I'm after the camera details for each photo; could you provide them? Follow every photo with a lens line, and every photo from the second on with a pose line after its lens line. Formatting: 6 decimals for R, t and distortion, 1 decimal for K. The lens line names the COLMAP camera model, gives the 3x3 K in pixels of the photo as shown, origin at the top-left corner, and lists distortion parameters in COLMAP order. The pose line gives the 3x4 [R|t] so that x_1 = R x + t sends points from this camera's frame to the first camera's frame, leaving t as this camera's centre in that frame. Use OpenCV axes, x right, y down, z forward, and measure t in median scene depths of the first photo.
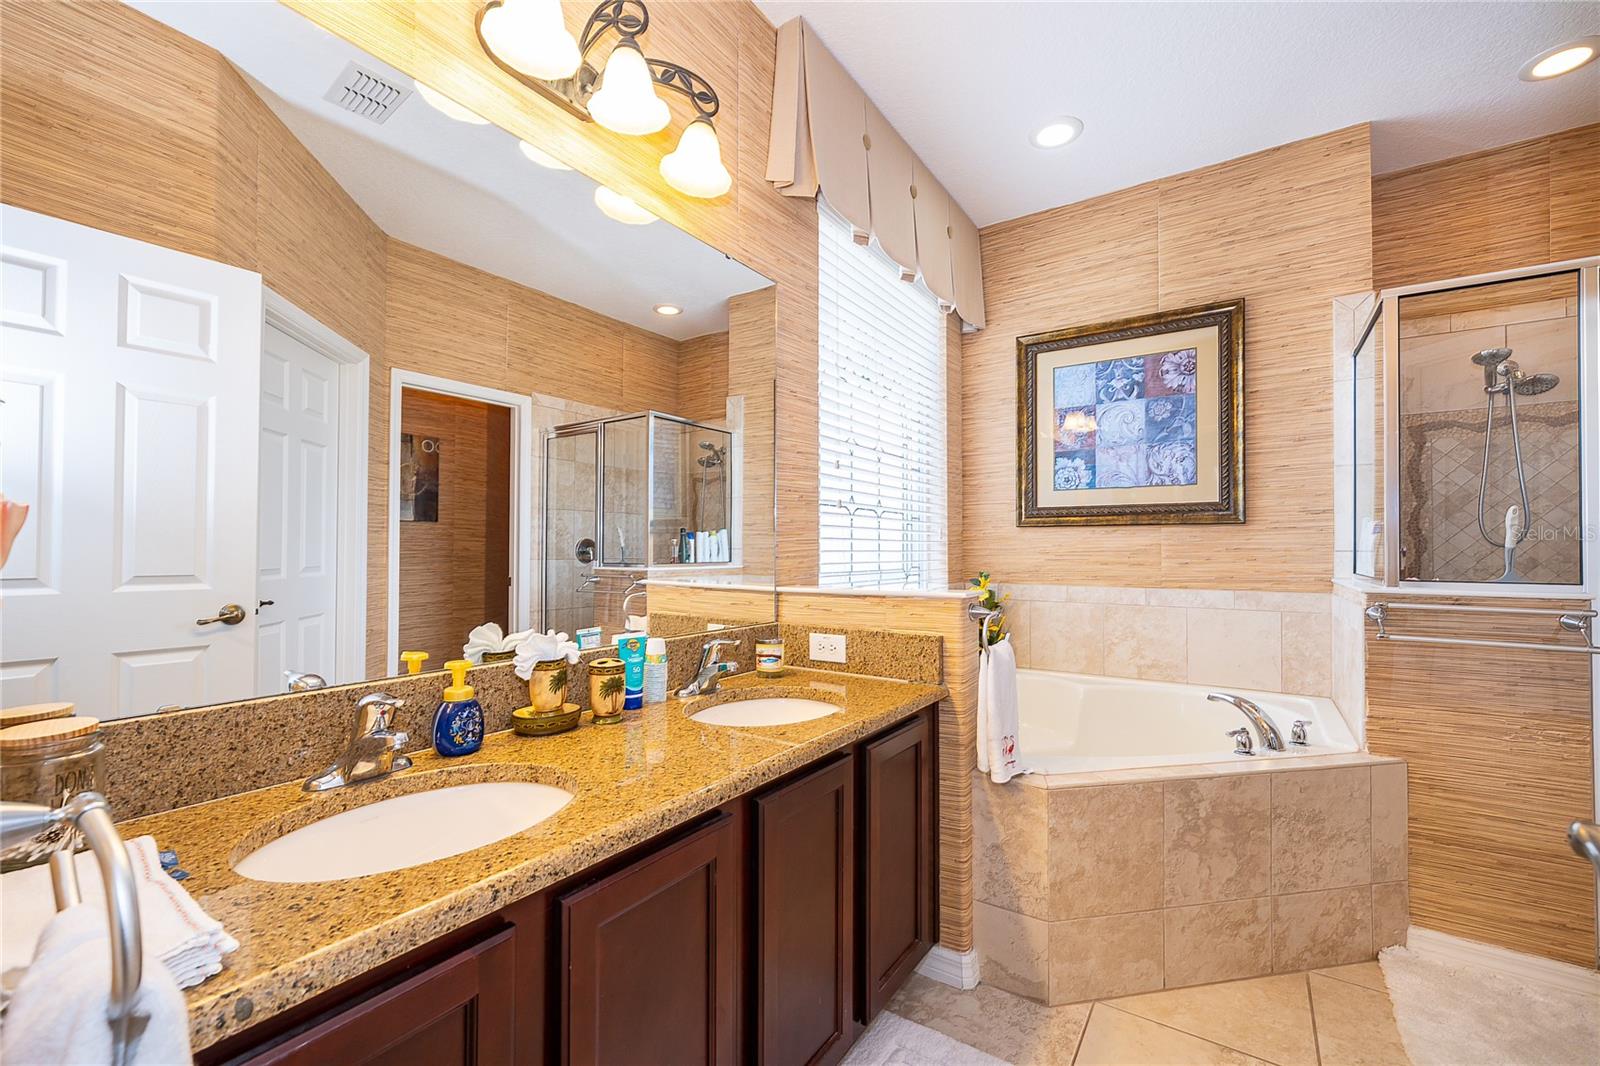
lens RADIAL K [[675.9, 0, 791.2], [0, 675.9, 542.0], [0, 0, 1]] dist [-0.002695, 0.000876]
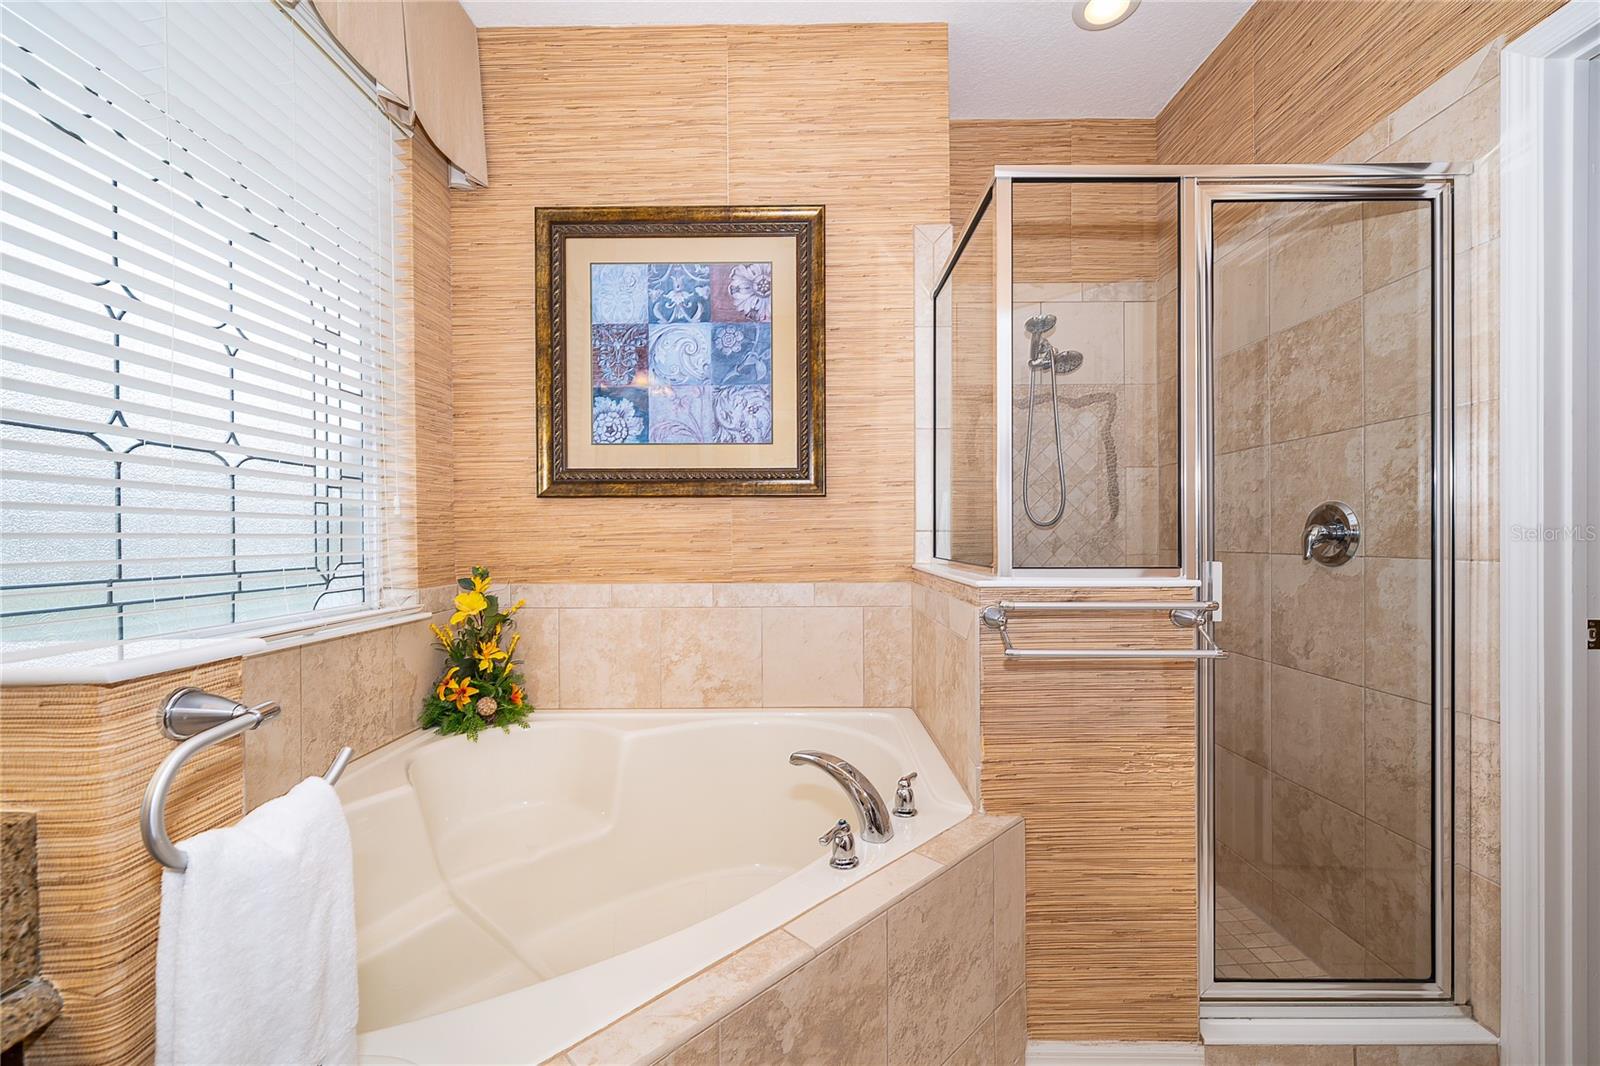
lens RADIAL K [[675.9, 0, 801.8], [0, 675.9, 538.3], [0, 0, 1]] dist [-0.002695, 0.000876]
pose [[0.831375, -0.009251, 0.555635, 0.200608], [0.001314, 0.999891, 0.014681, 0.009227], [-0.555711, -0.011475, 0.831296, 0.341211]]
